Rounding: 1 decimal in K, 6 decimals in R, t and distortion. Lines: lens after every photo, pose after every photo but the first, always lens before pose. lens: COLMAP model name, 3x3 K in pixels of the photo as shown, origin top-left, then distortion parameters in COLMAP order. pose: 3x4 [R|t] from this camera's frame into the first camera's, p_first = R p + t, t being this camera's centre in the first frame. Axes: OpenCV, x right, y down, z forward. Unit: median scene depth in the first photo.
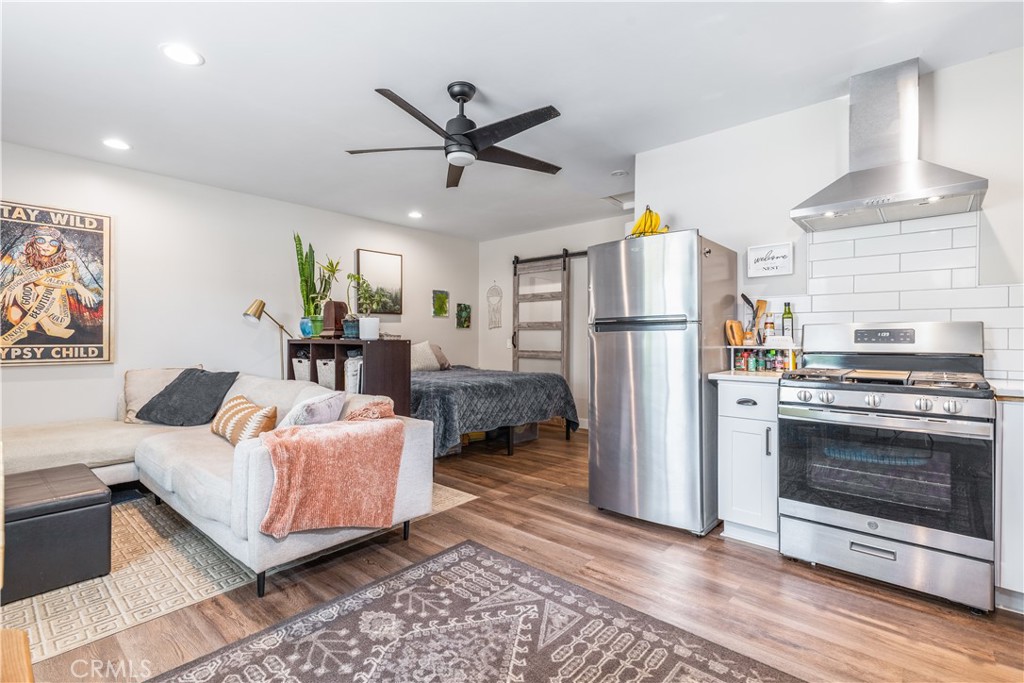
lens RADIAL K [[468.6, 0, 511.7], [0, 468.6, 338.3], [0, 0, 1]] dist [0.012457, -0.002710]
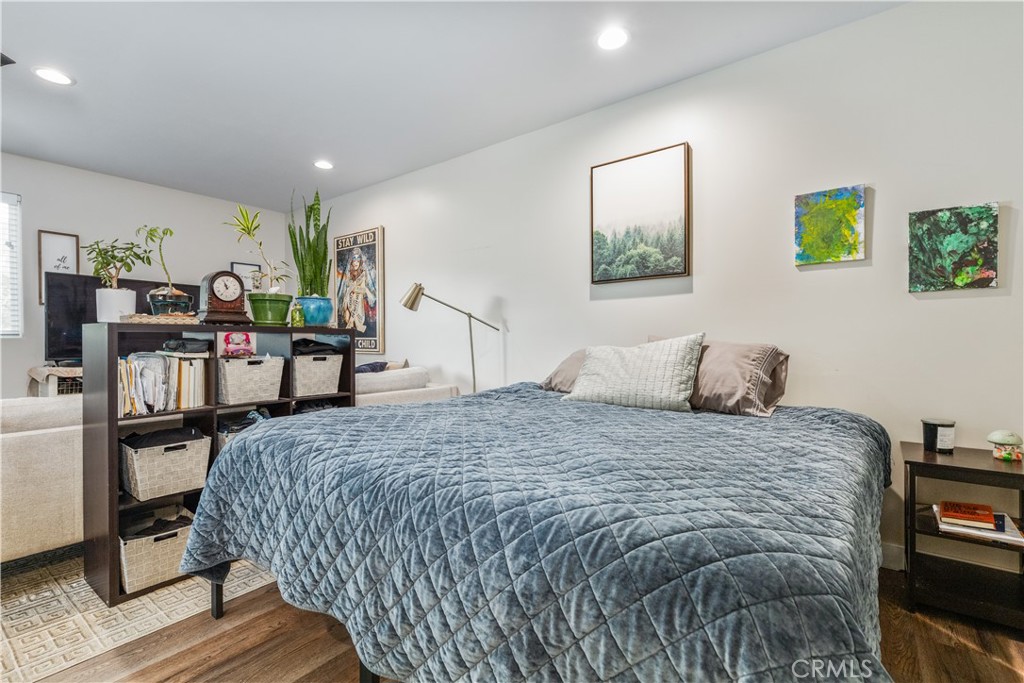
lens RADIAL K [[468.6, 0, 515.1], [0, 468.6, 343.1], [0, 0, 1]] dist [0.012457, -0.002710]
pose [[0.059646, 0.003199, -0.998214, 0.322584], [-0.004123, 0.999987, 0.002959, 0.021508], [0.998211, 0.003939, 0.059659, 1.289538]]
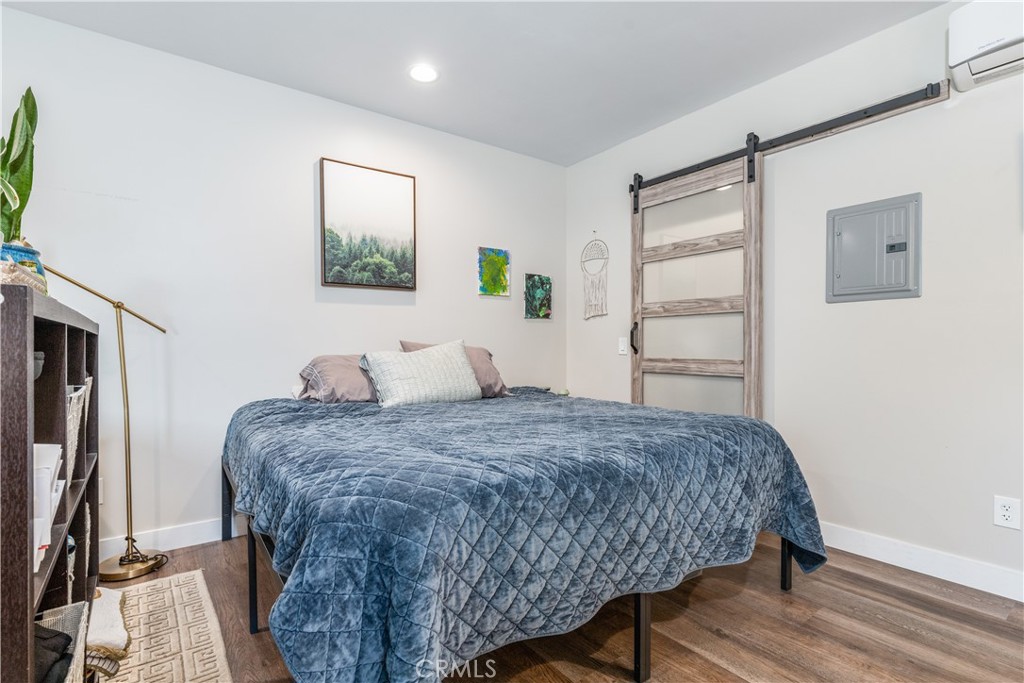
lens RADIAL K [[485.2, 0, 509.6], [0, 485.2, 348.6], [0, 0, 1]] dist [-0.000084, -0.002921]
pose [[0.976356, -0.003887, -0.216135, -0.022462], [0.004735, 0.999983, 0.003406, 0.021442], [0.216118, -0.004349, 0.976358, 0.784849]]
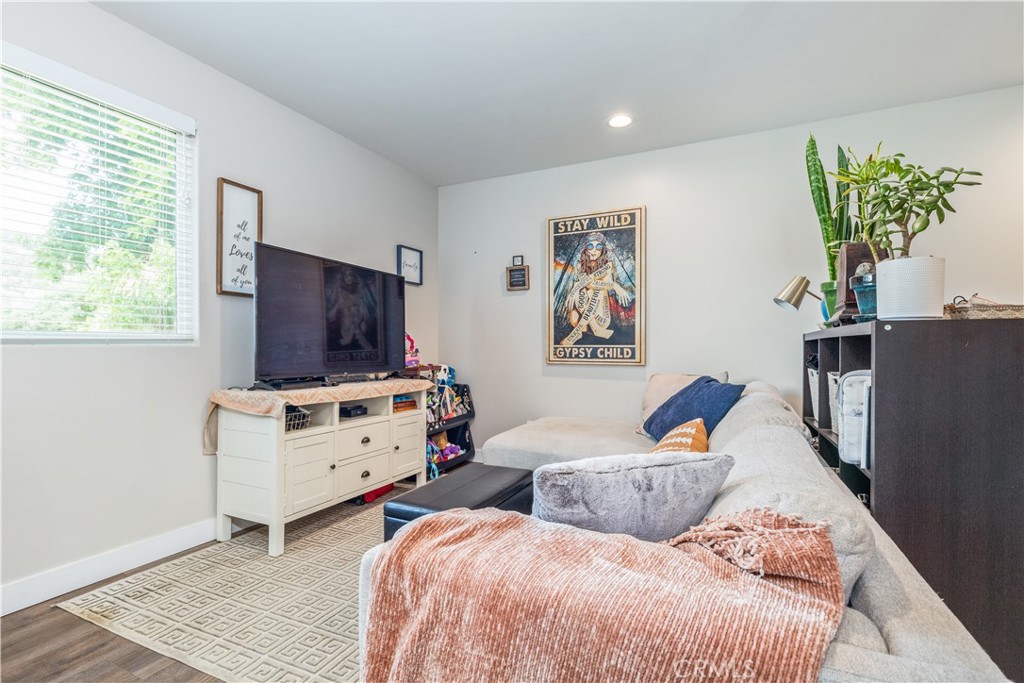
lens RADIAL K [[468.6, 0, 513.1], [0, 468.6, 347.6], [0, 0, 1]] dist [0.012457, -0.002710]
pose [[0.270284, -0.000990, -0.962780, -0.029640], [-0.002987, 0.999994, -0.001867, 0.020806], [0.962776, 0.003380, 0.270279, 0.517842]]
